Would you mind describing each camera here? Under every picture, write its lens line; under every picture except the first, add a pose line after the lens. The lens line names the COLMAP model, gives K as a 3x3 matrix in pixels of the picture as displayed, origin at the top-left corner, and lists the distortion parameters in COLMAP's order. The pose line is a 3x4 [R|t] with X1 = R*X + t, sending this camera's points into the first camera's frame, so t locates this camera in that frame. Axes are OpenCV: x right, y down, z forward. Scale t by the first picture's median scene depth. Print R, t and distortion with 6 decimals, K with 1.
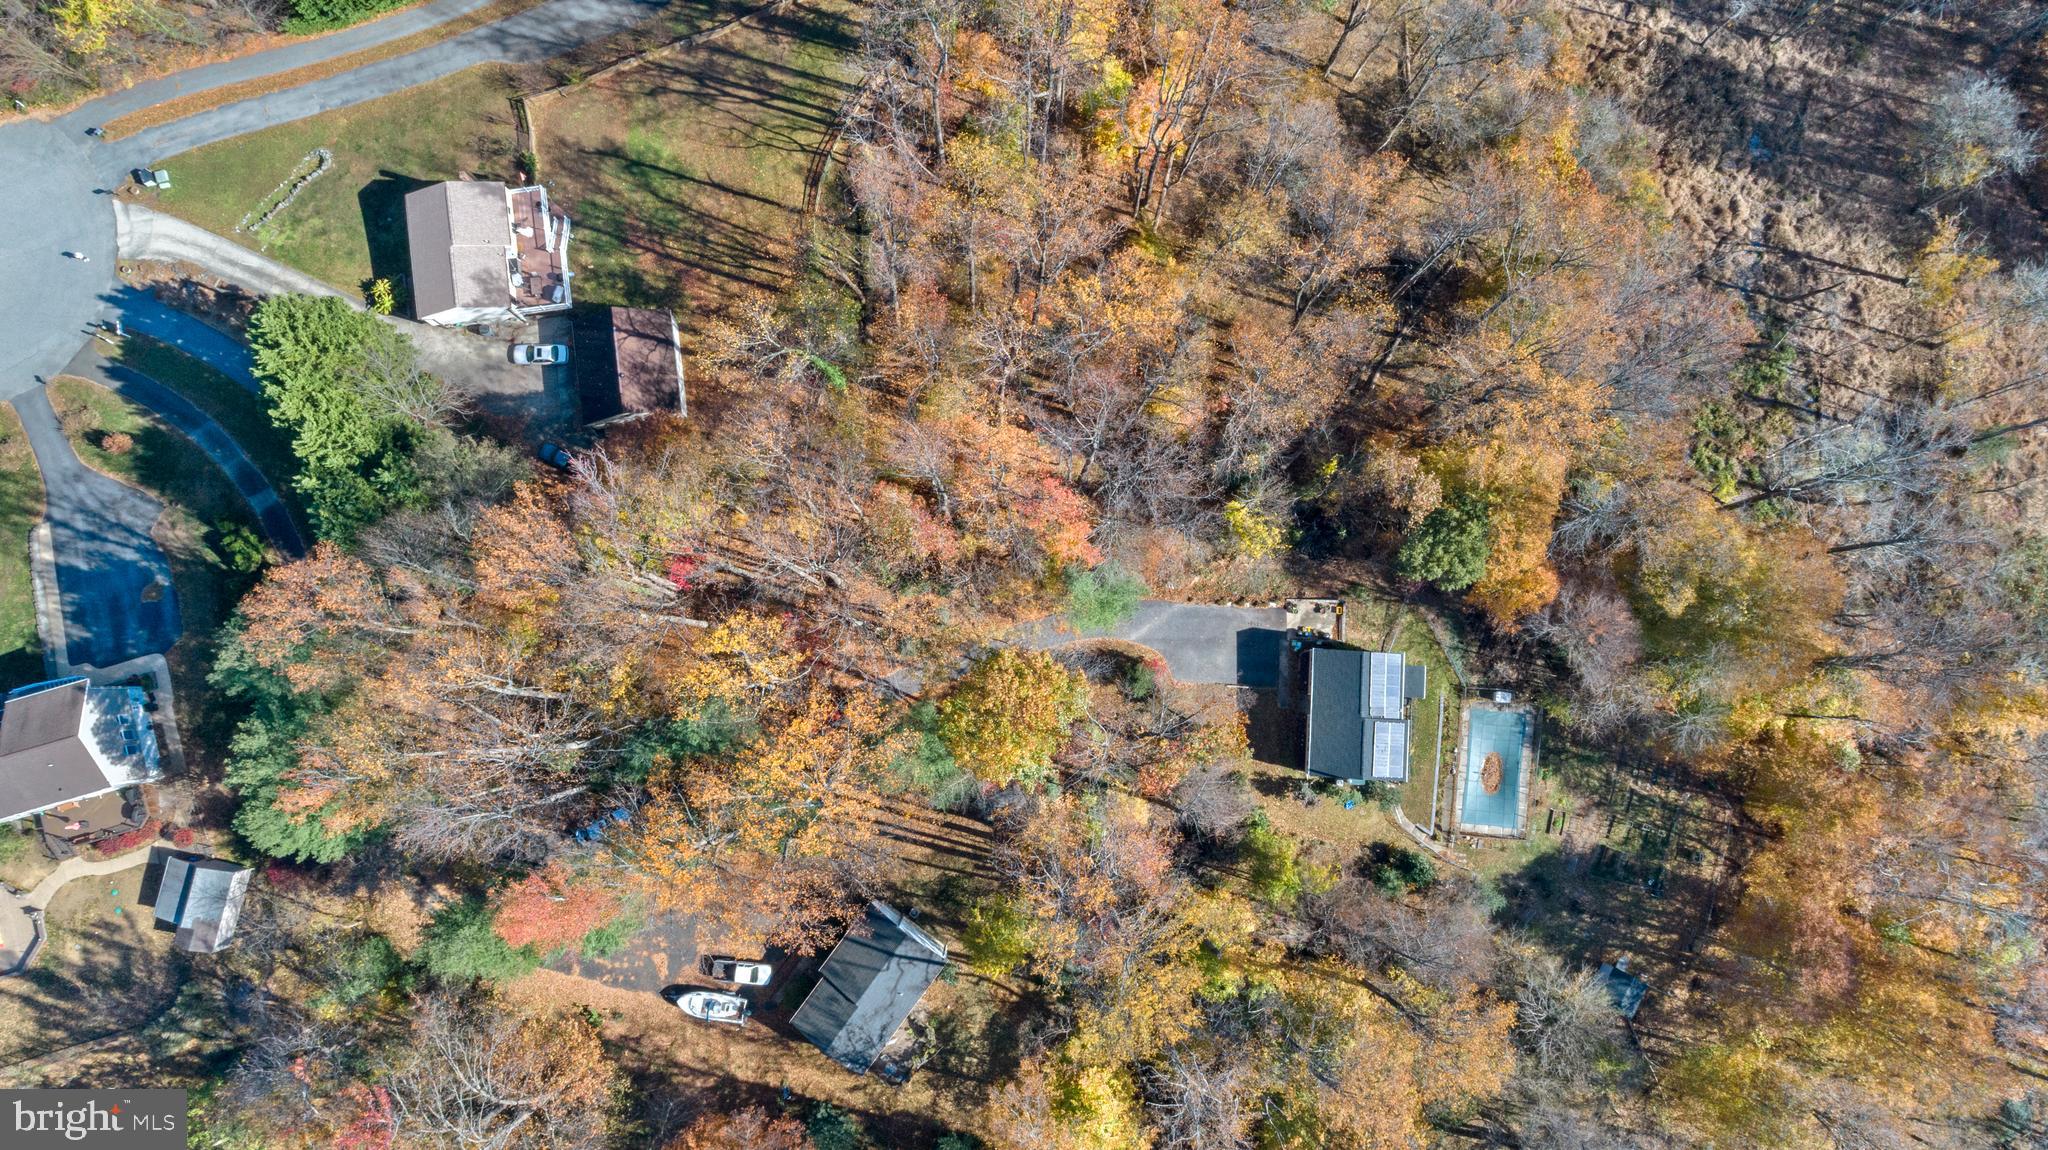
lens RADIAL K [[1377.0, 0, 1024.0], [0, 1377.0, 575.0], [0, 0, 1]] dist [-0.005284, -0.002361]
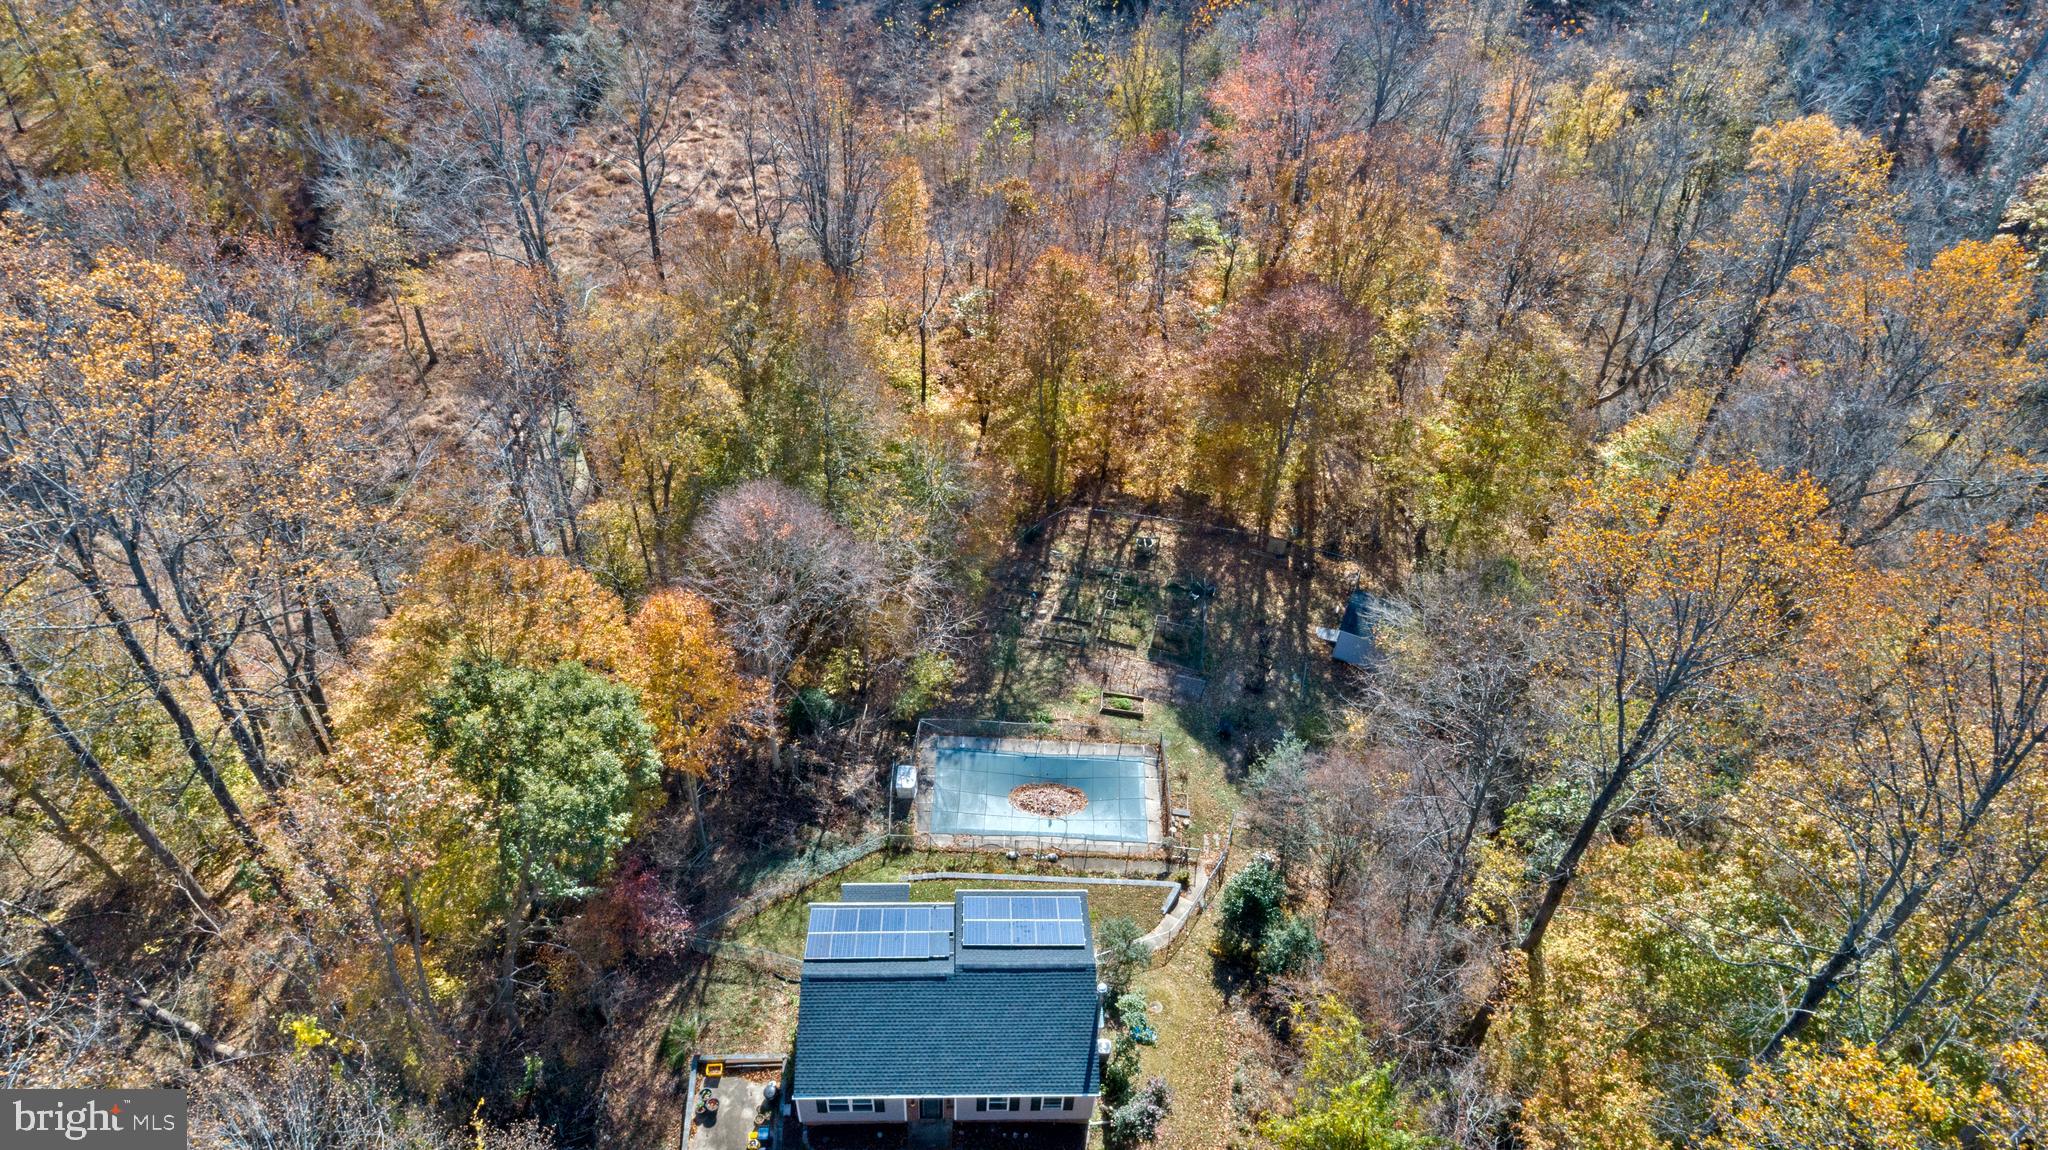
lens RADIAL K [[1377.0, 0, 1024.0], [0, 1377.0, 575.0], [0, 0, 1]] dist [-0.005284, -0.002361]
pose [[-0.080750, -0.712090, 0.697429, 0.027435], [0.990336, 0.021837, 0.136959, 0.059075], [-0.112757, 0.701749, 0.703445, 0.563941]]
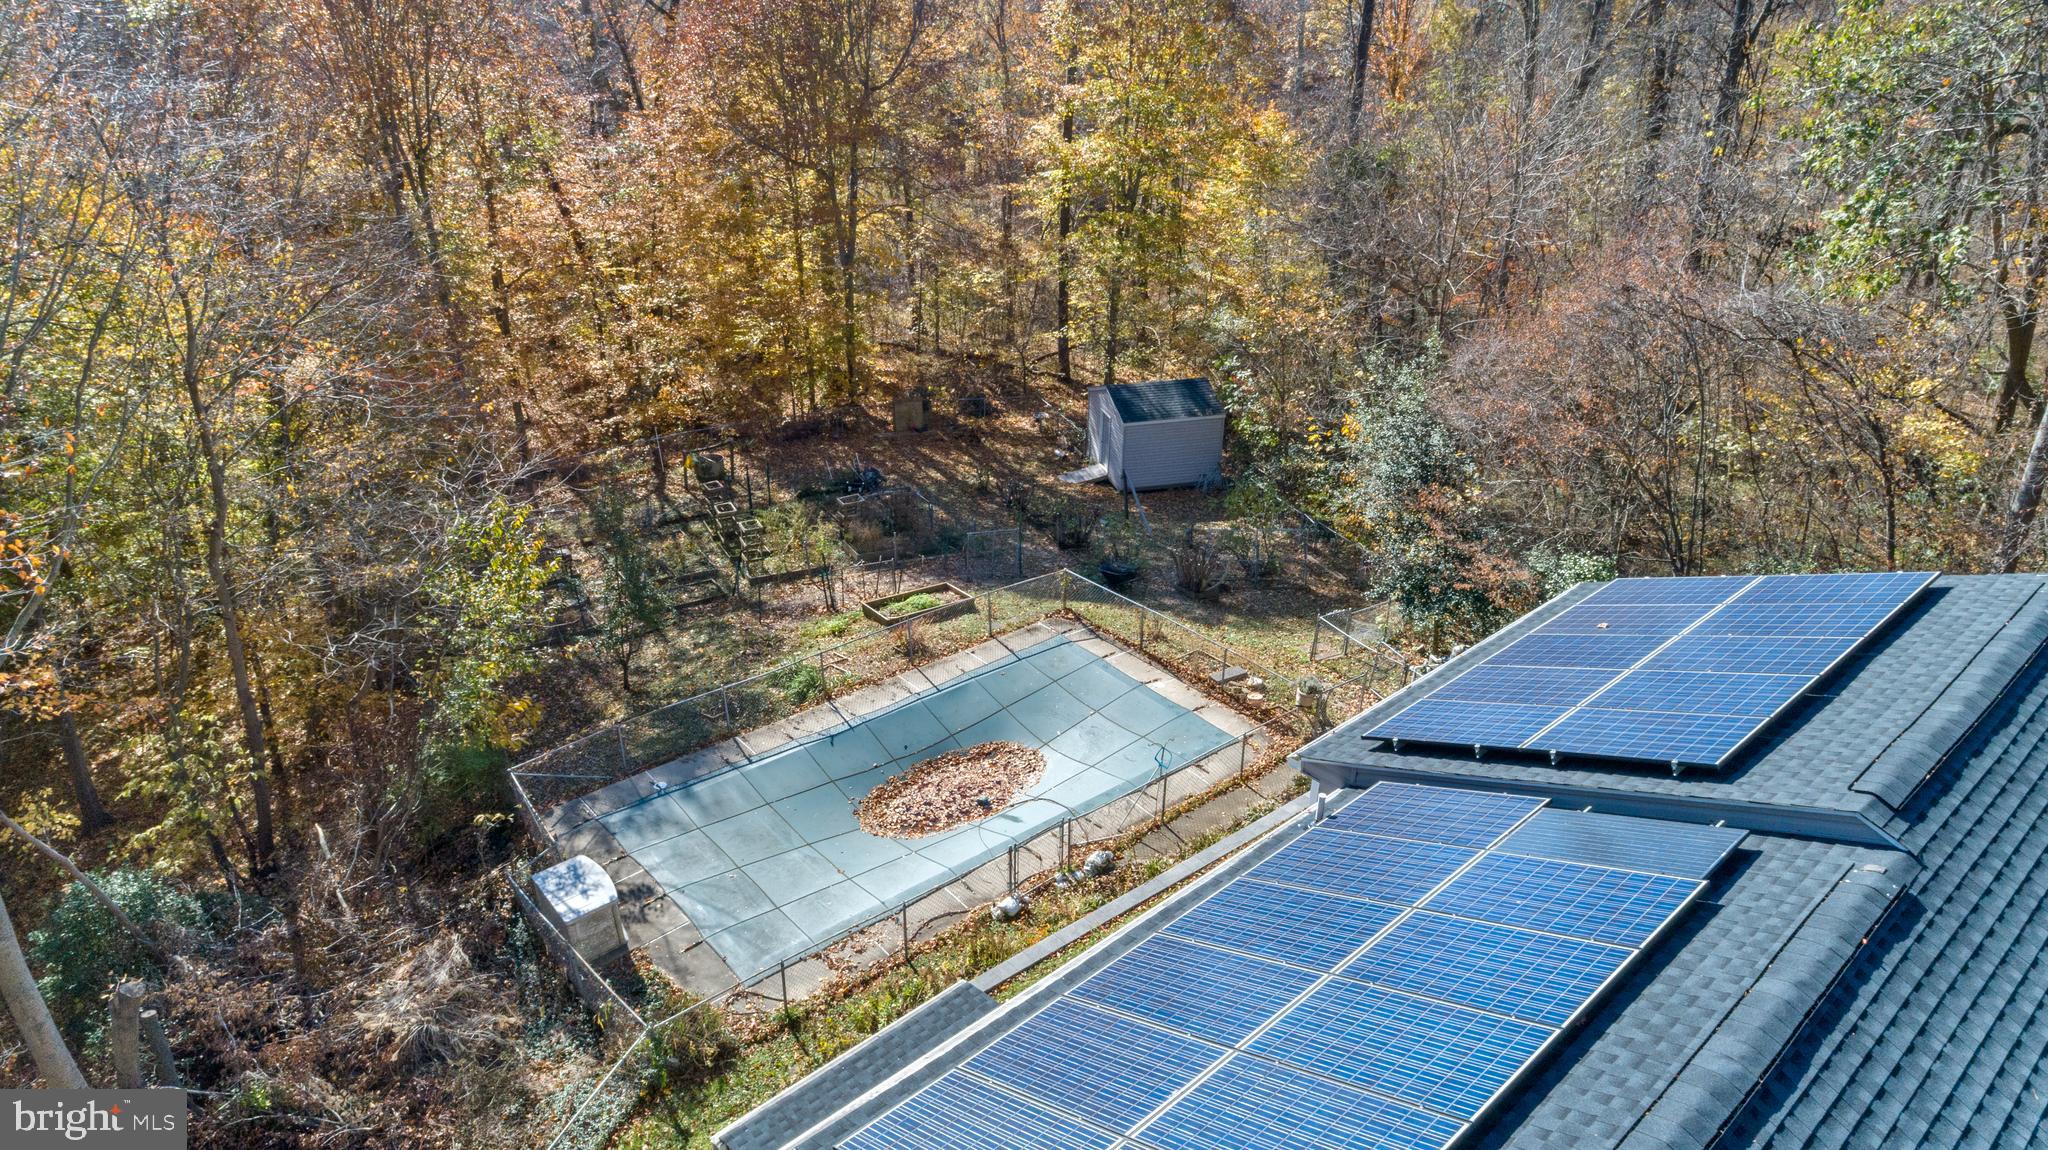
lens RADIAL K [[1377.0, 0, 1024.0], [0, 1377.0, 575.0], [0, 0, 1]] dist [-0.005284, -0.002361]
pose [[-0.715414, -0.330280, 0.615709, 0.222193], [0.694668, -0.241690, 0.677512, 0.023858], [-0.074958, 0.912415, 0.402343, 0.897529]]
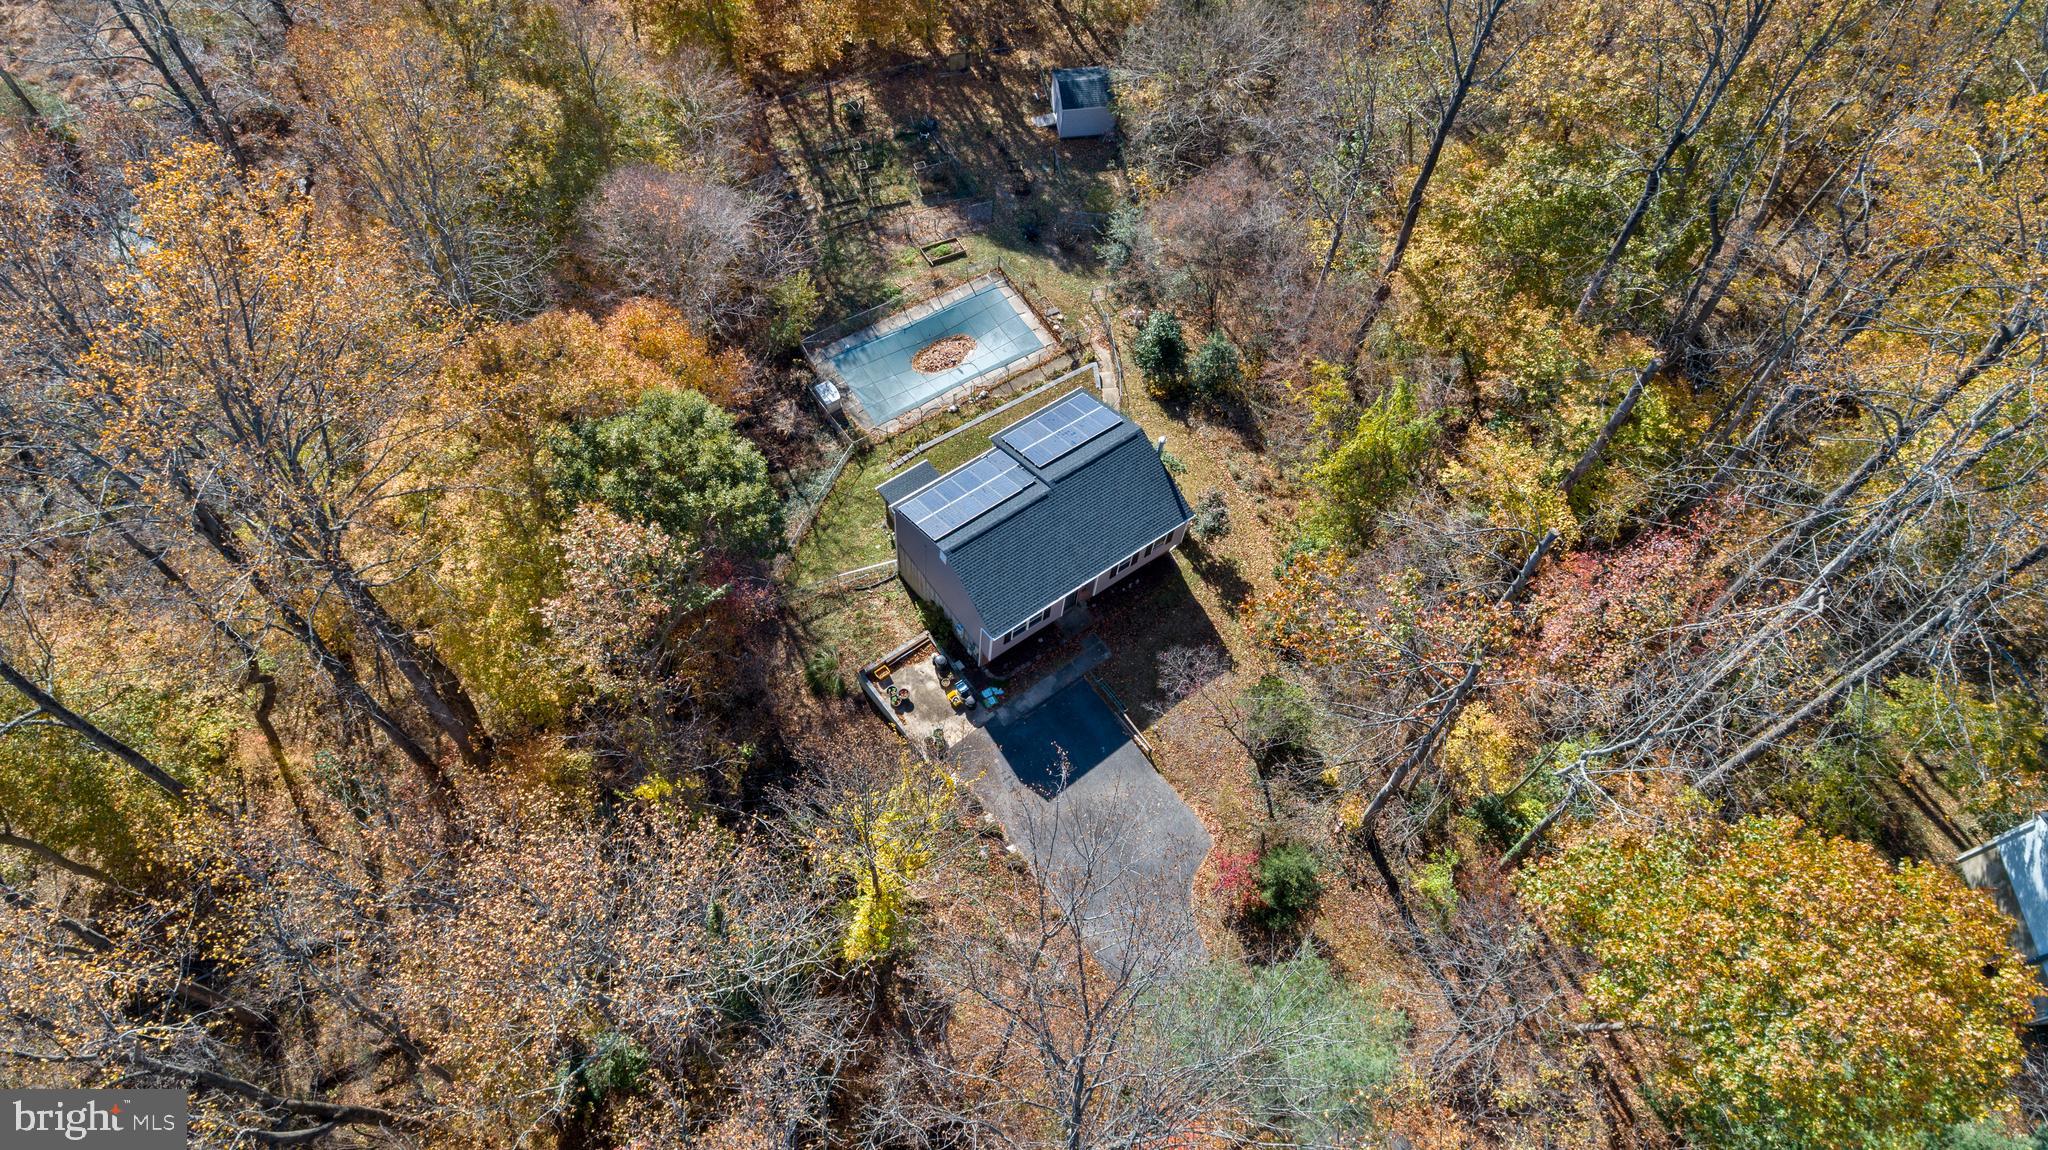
lens RADIAL K [[1377.0, 0, 1024.0], [0, 1377.0, 575.0], [0, 0, 1]] dist [-0.005284, -0.002361]
pose [[-0.627634, -0.702357, 0.335813, 0.053913], [0.768243, -0.488953, 0.413192, -0.121198], [-0.126012, 0.517319, 0.846464, 0.548378]]
